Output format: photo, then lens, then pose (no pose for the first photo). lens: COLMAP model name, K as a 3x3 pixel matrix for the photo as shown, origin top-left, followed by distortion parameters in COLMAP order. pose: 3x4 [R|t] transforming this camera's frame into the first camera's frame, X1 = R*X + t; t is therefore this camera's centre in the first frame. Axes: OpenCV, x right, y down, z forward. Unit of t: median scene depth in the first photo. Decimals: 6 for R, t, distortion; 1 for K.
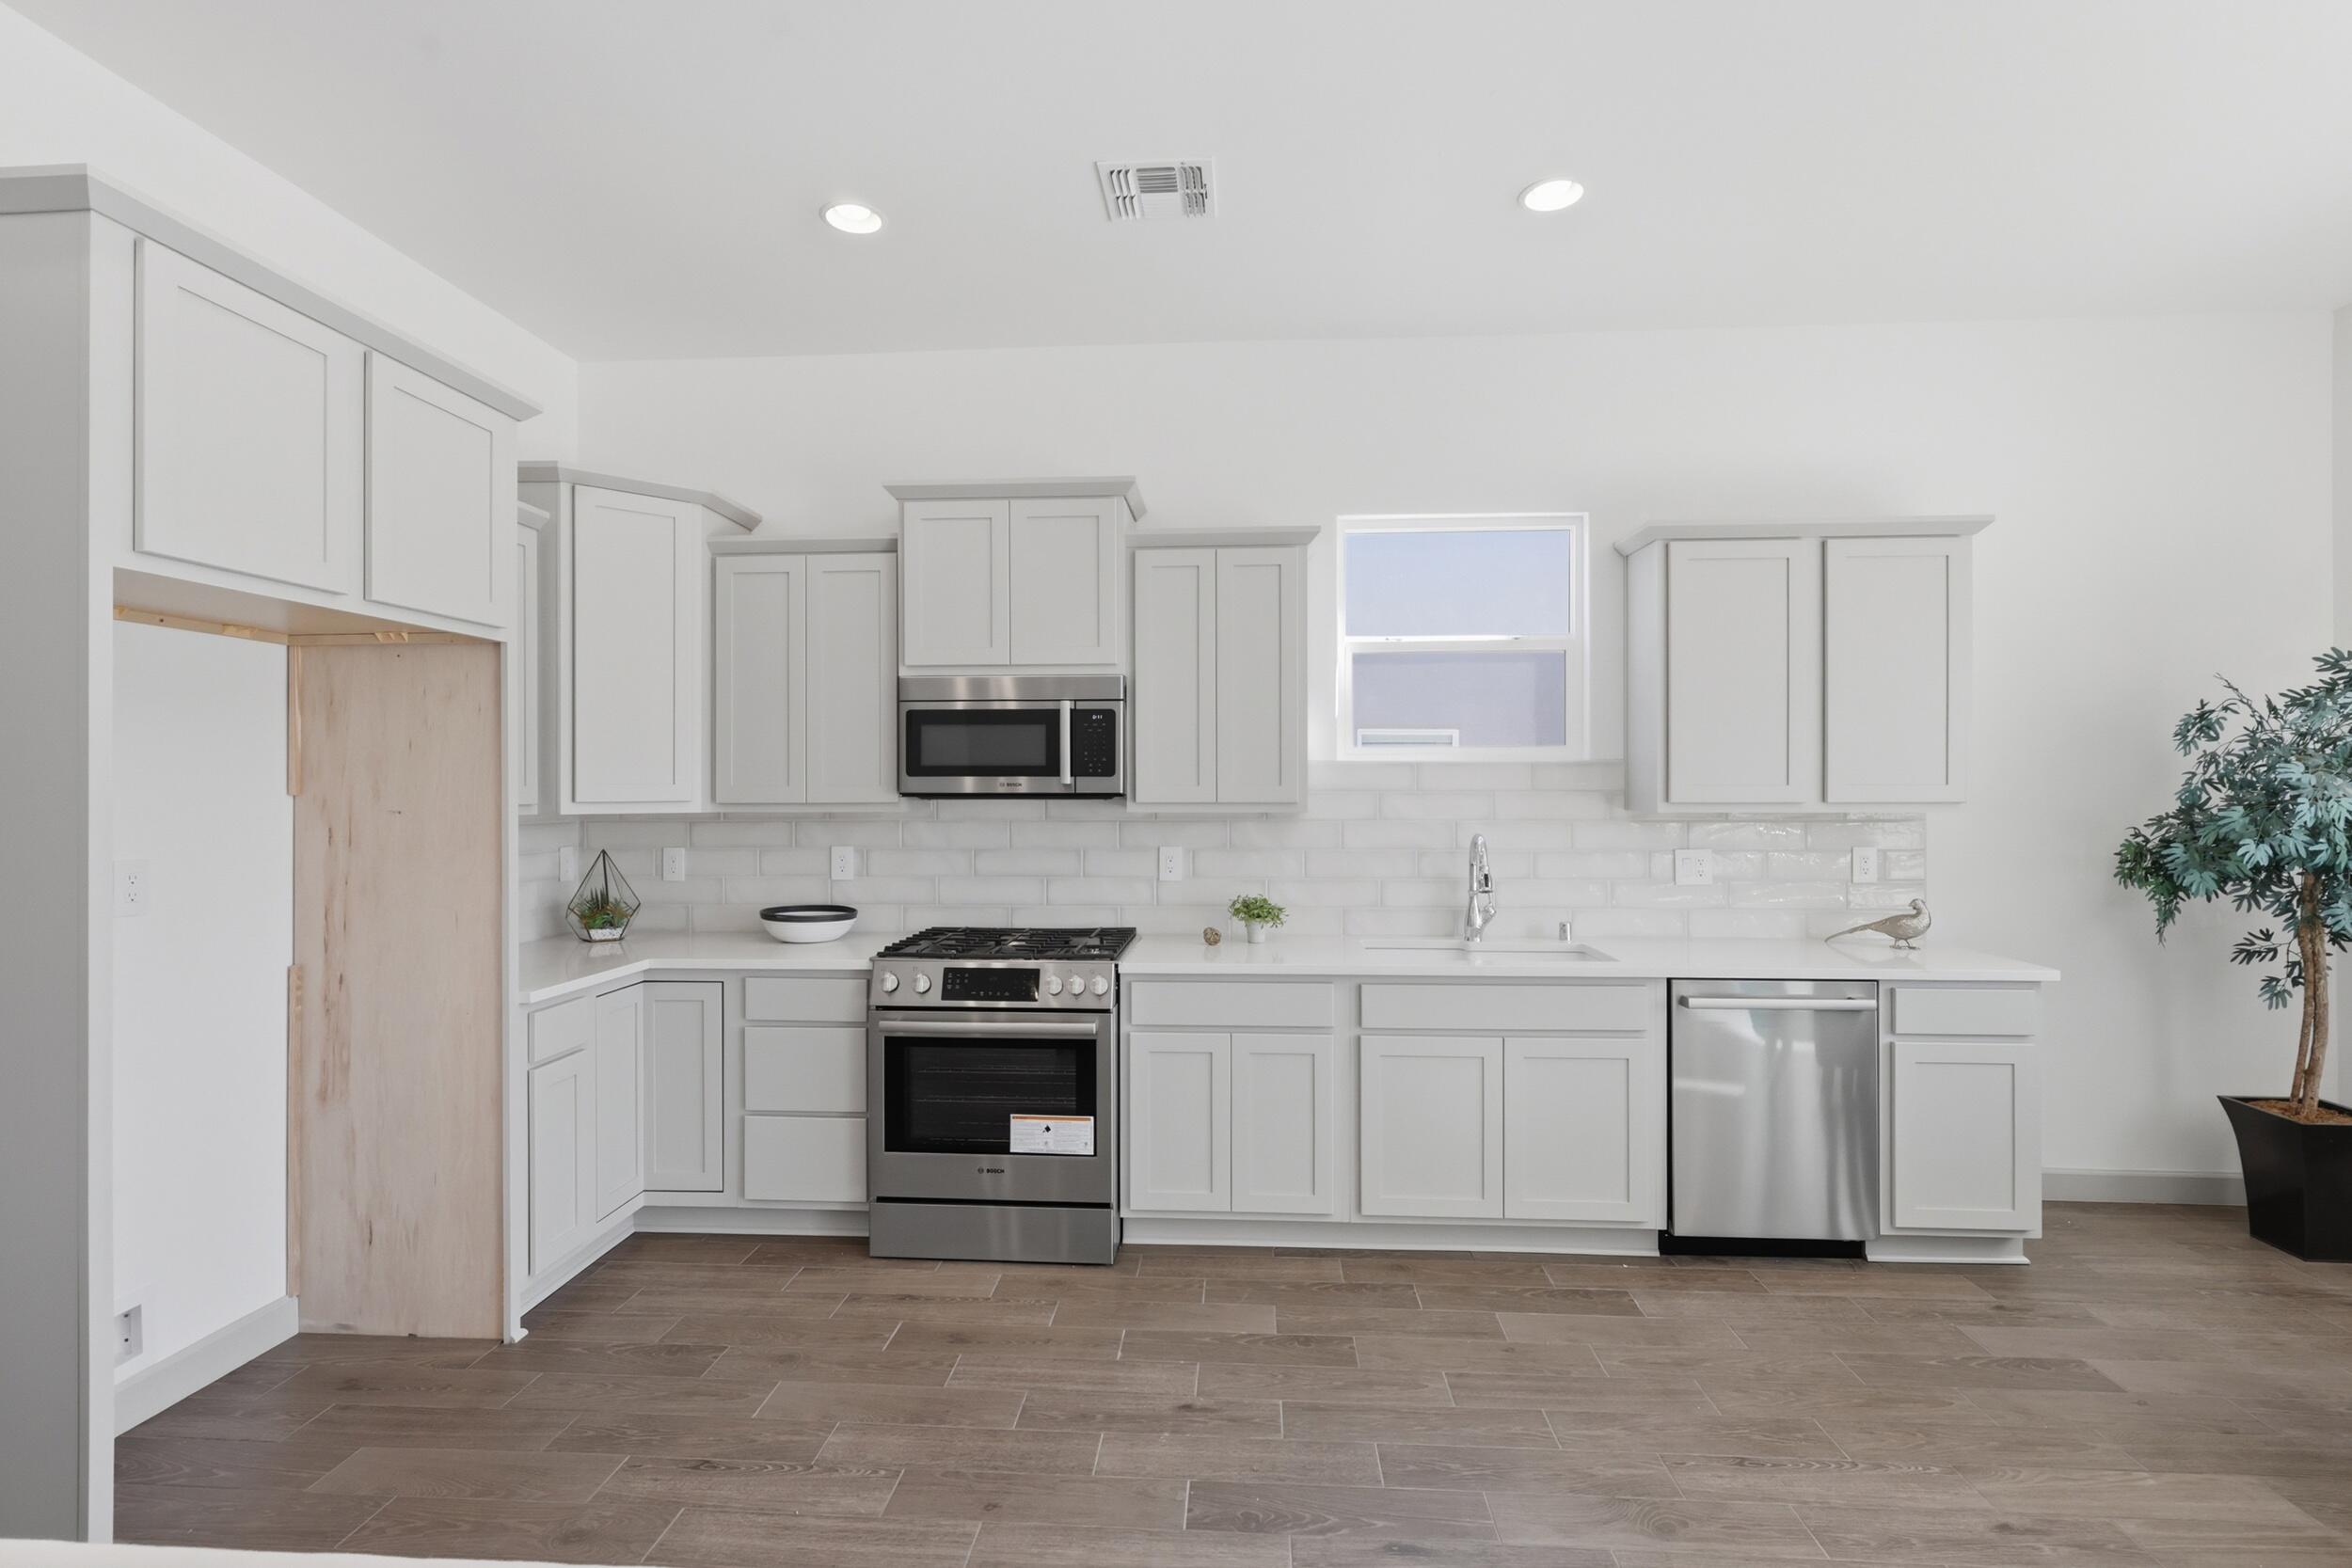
lens RADIAL K [[1093.0, 0, 1174.9], [0, 1093.0, 780.2], [0, 0, 1]] dist [-0.004853, -0.000437]
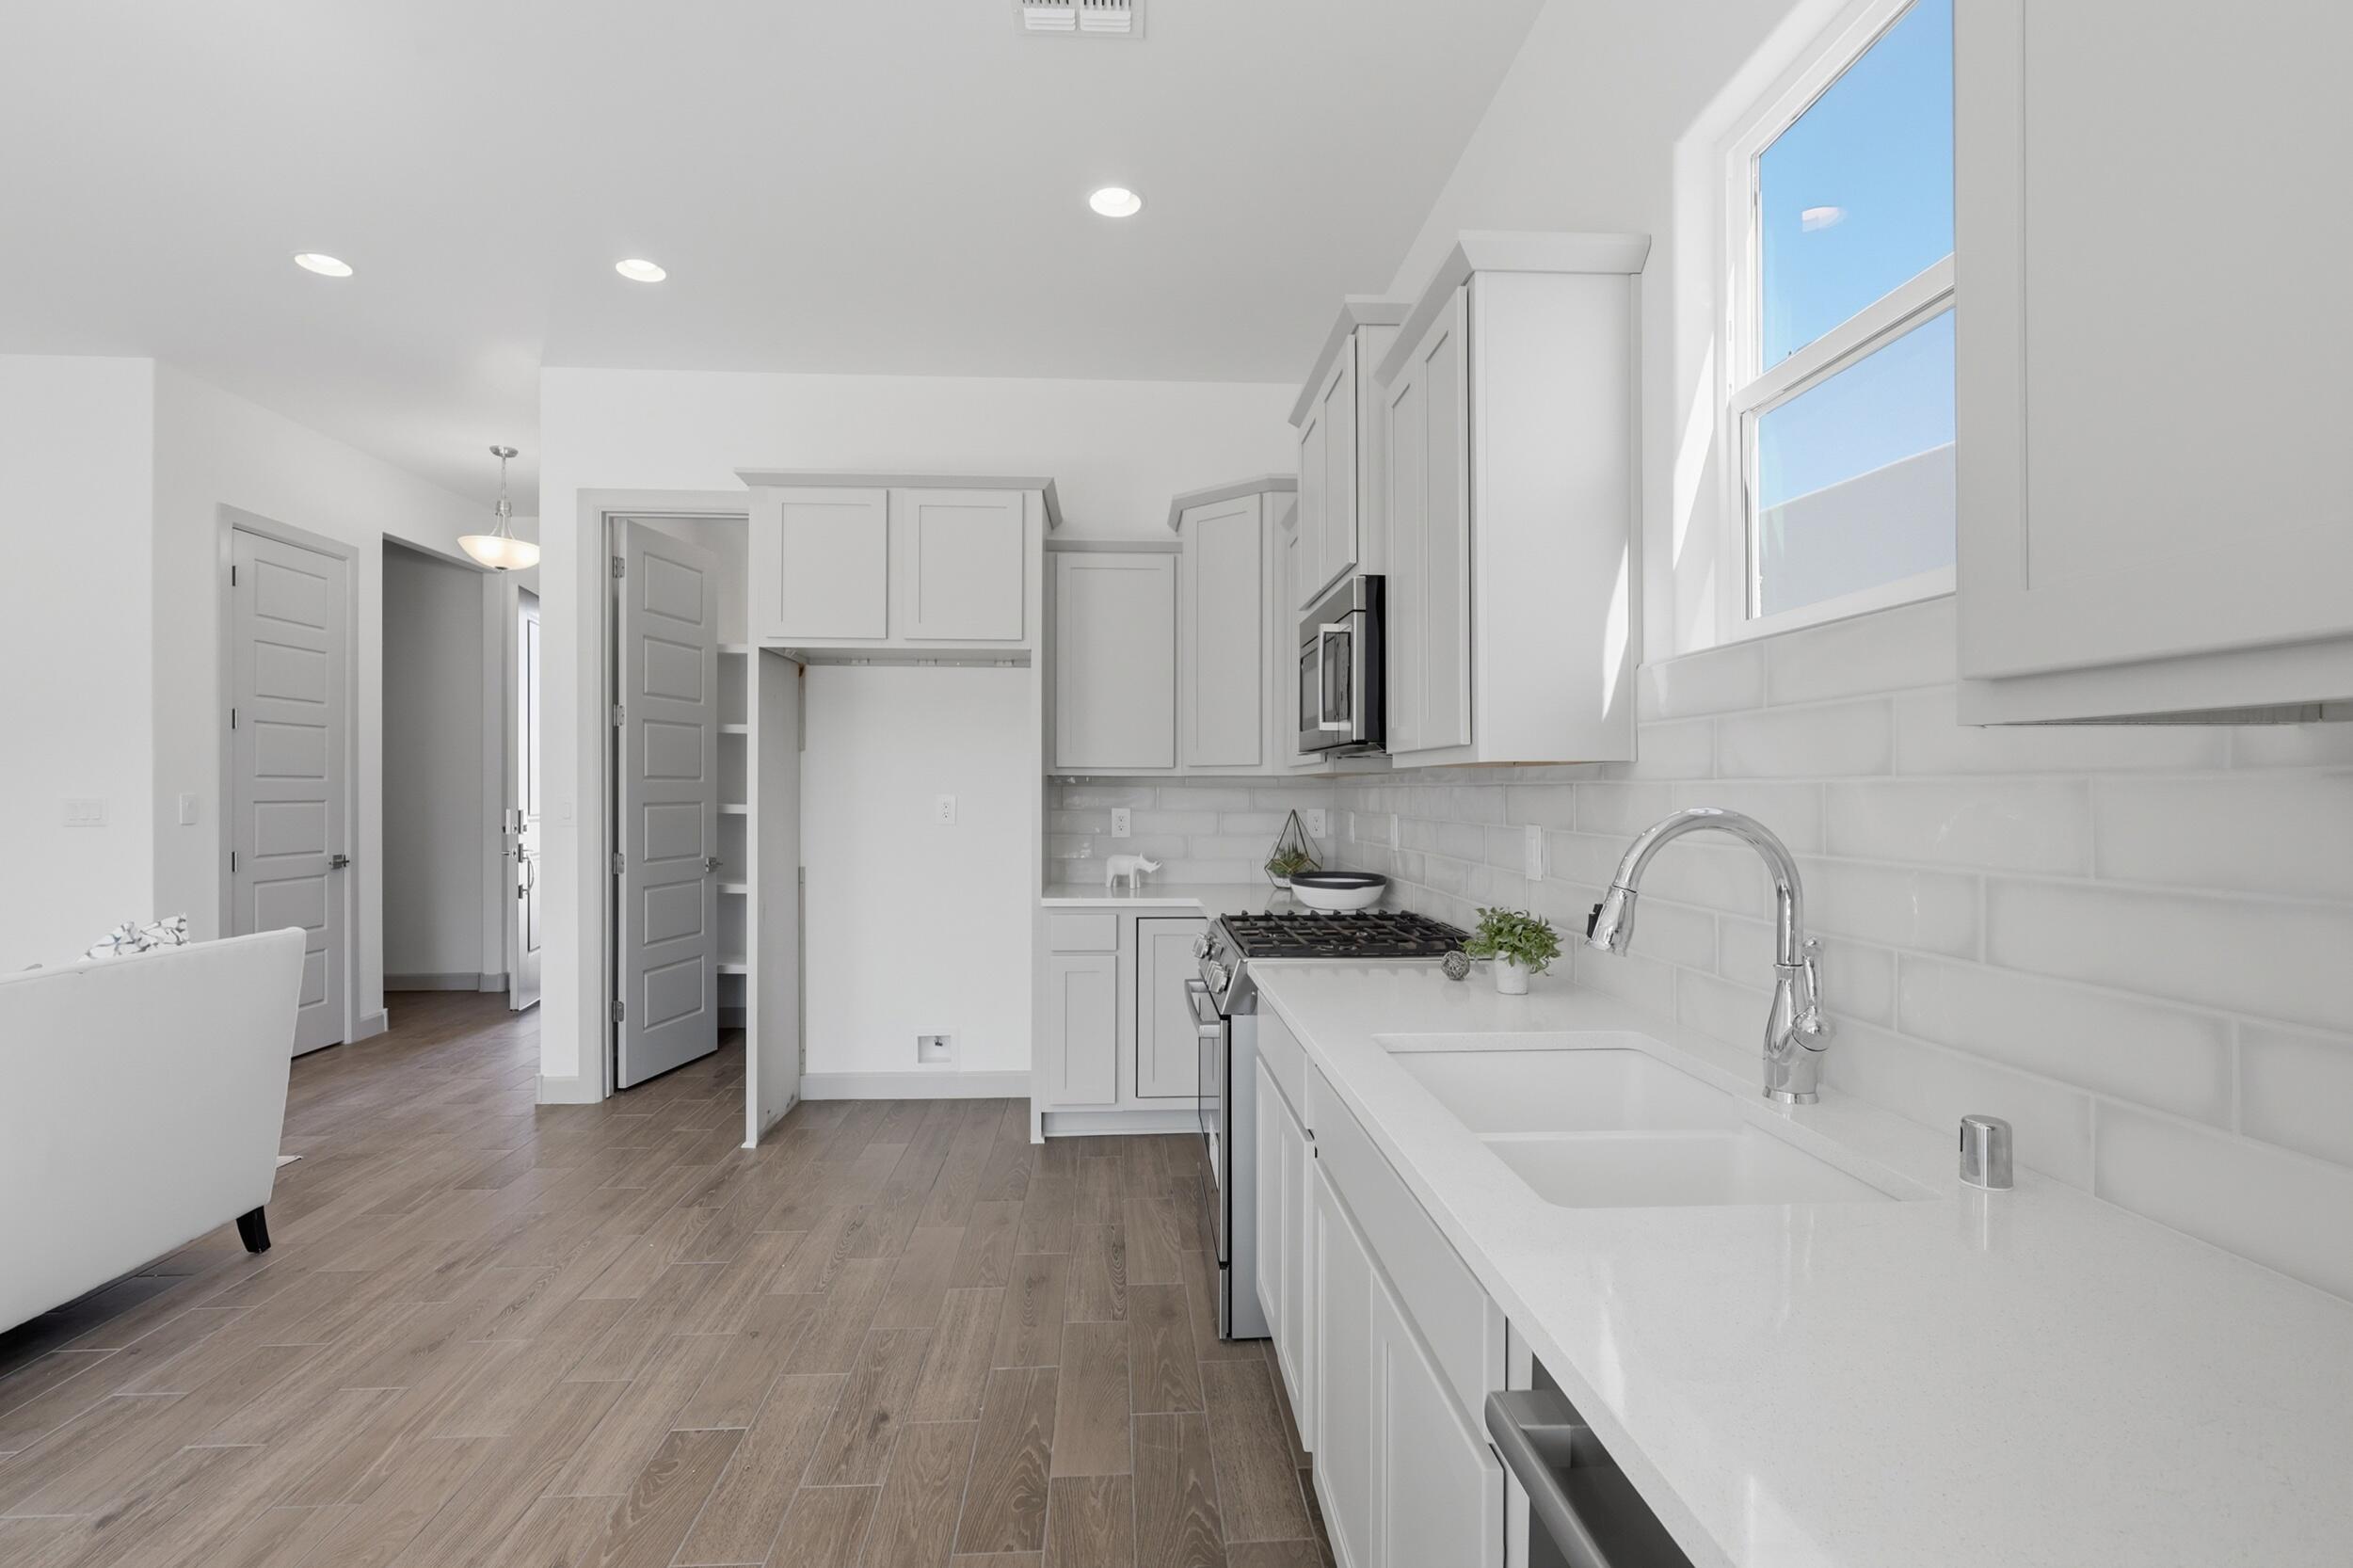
lens RADIAL K [[1093.6, 0, 1177.5], [0, 1093.6, 788.7], [0, 0, 1]] dist [-0.004853, -0.000437]
pose [[0.135282, 0.001552, -0.990806, 0.825816], [-0.001036, 0.999998, 0.001425, 0.055877], [0.990807, 0.000834, 0.135283, 1.002221]]
